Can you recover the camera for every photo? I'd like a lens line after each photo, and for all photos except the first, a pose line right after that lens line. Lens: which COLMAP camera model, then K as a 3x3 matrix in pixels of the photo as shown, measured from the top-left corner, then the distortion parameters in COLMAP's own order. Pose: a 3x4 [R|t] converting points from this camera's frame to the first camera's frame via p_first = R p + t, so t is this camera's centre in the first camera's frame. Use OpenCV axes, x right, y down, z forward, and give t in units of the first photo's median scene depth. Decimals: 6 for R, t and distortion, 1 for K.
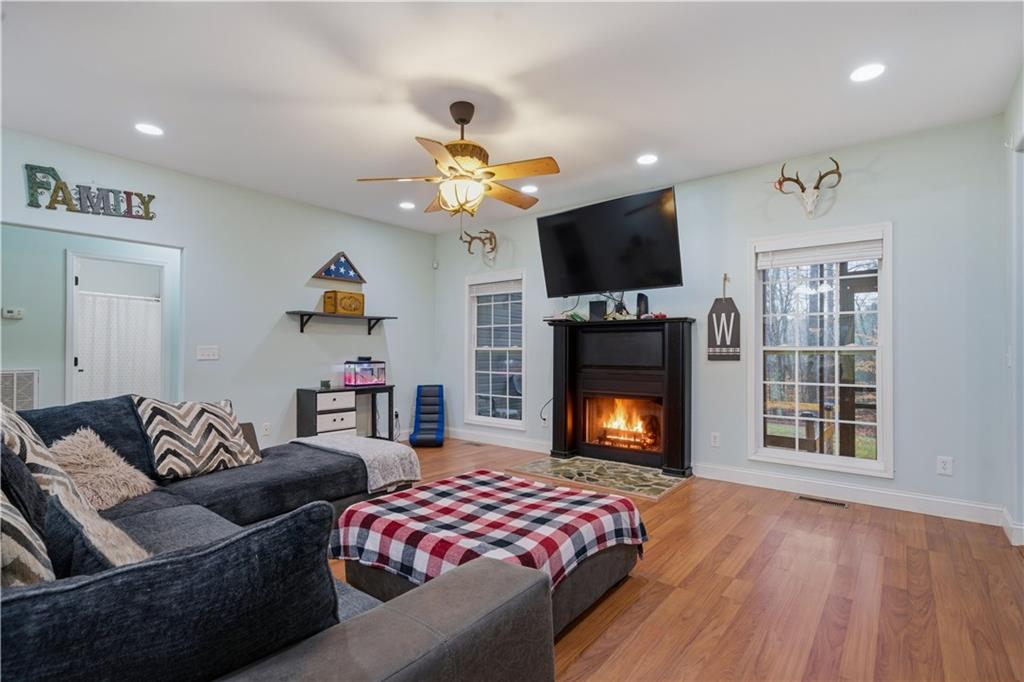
lens RADIAL K [[487.3, 0, 503.8], [0, 487.3, 348.3], [0, 0, 1]] dist [-0.018521, 0.010680]
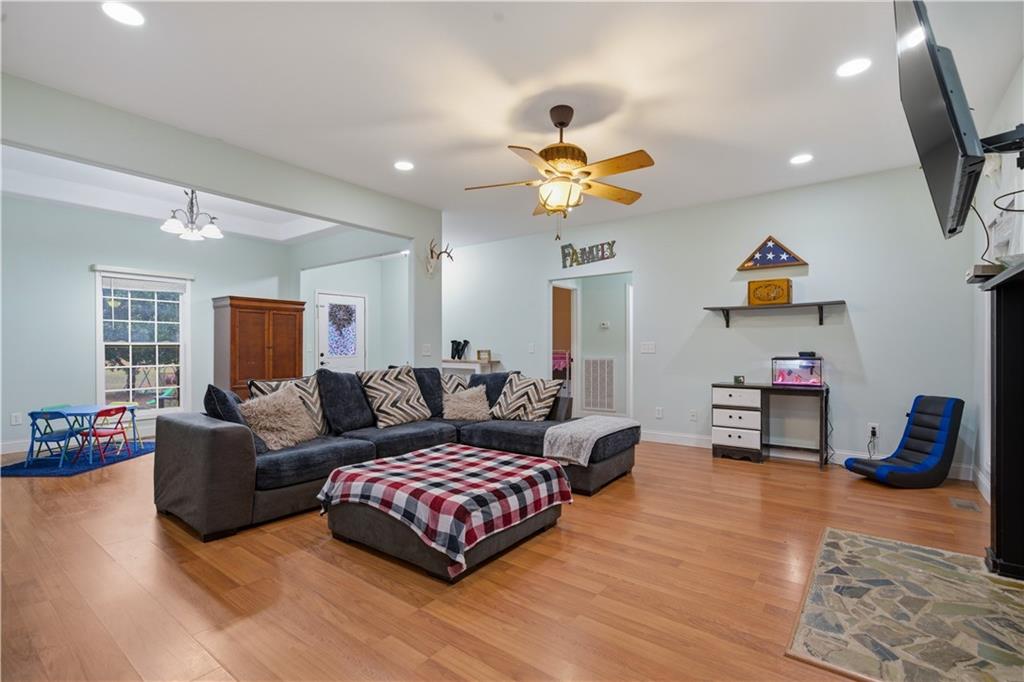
lens RADIAL K [[487.3, 0, 527.2], [0, 487.3, 344.4], [0, 0, 1]] dist [-0.018521, 0.010680]
pose [[0.028647, -0.007646, -0.999560, 0.675154], [0.011909, 0.999902, -0.007308, 0.006172], [0.999519, -0.011694, 0.028735, 0.630541]]
